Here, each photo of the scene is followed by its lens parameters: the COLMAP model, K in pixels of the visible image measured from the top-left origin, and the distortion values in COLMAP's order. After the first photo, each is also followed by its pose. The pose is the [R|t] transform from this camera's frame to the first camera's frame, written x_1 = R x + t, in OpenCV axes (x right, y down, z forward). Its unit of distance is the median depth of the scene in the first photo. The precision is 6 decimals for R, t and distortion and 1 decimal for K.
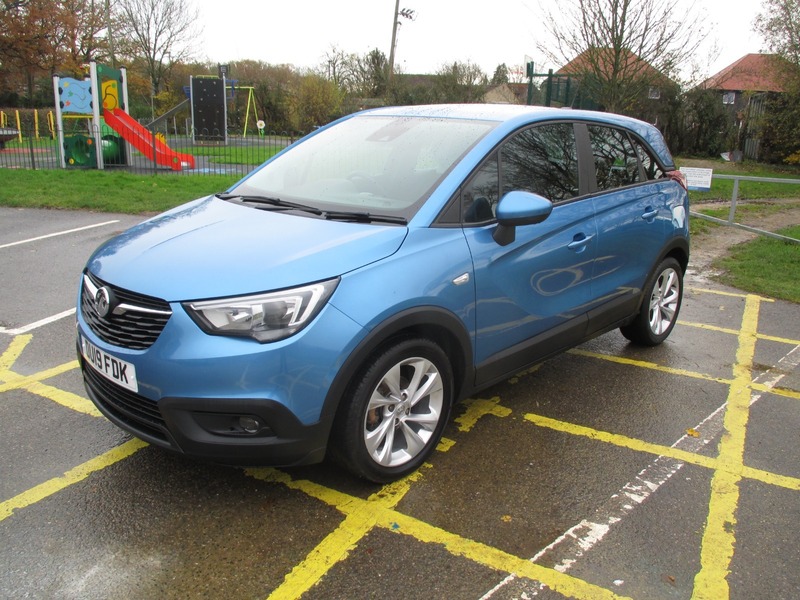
lens RADIAL K [[669.2, 0, 398.7], [0, 669.2, 333.0], [0, 0, 1]] dist [-0.032761, 0.001257]
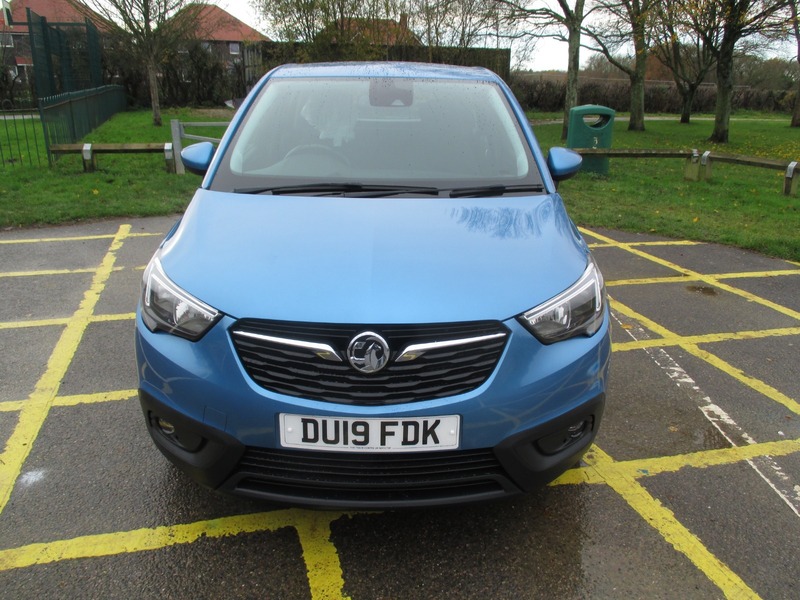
lens RADIAL K [[667.5, 0, 399.5], [0, 667.5, 330.2], [0, 0, 1]] dist [-0.032850, -0.001890]
pose [[0.707772, -0.269627, 0.652962, -0.789563], [0.227132, 0.962075, 0.151072, -0.152004], [-0.668932, 0.041384, 0.742171, 0.403548]]
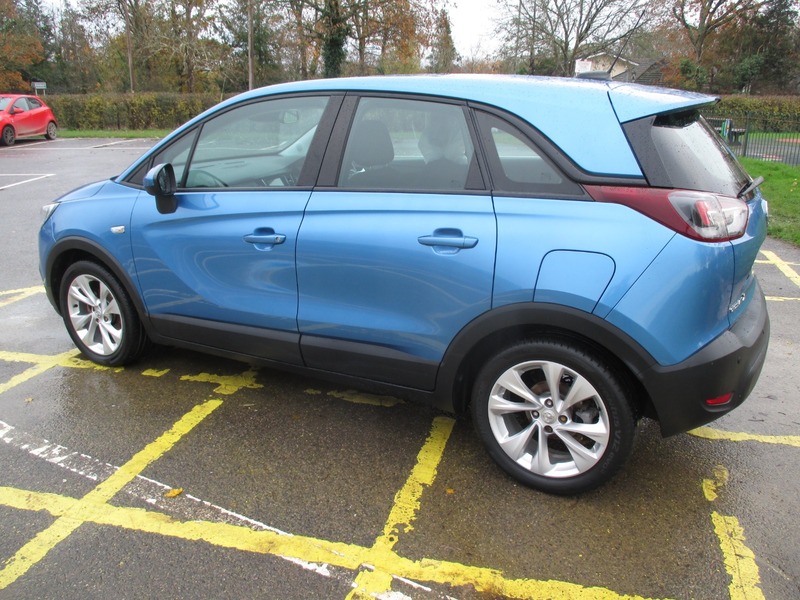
lens RADIAL K [[667.5, 0, 399.5], [0, 667.5, 330.2], [0, 0, 1]] dist [-0.032850, -0.001890]
pose [[0.247771, 0.299634, -0.921319, 1.339439], [-0.295123, 0.929118, 0.222803, -0.317727], [0.922774, 0.216699, 0.318638, 1.095716]]
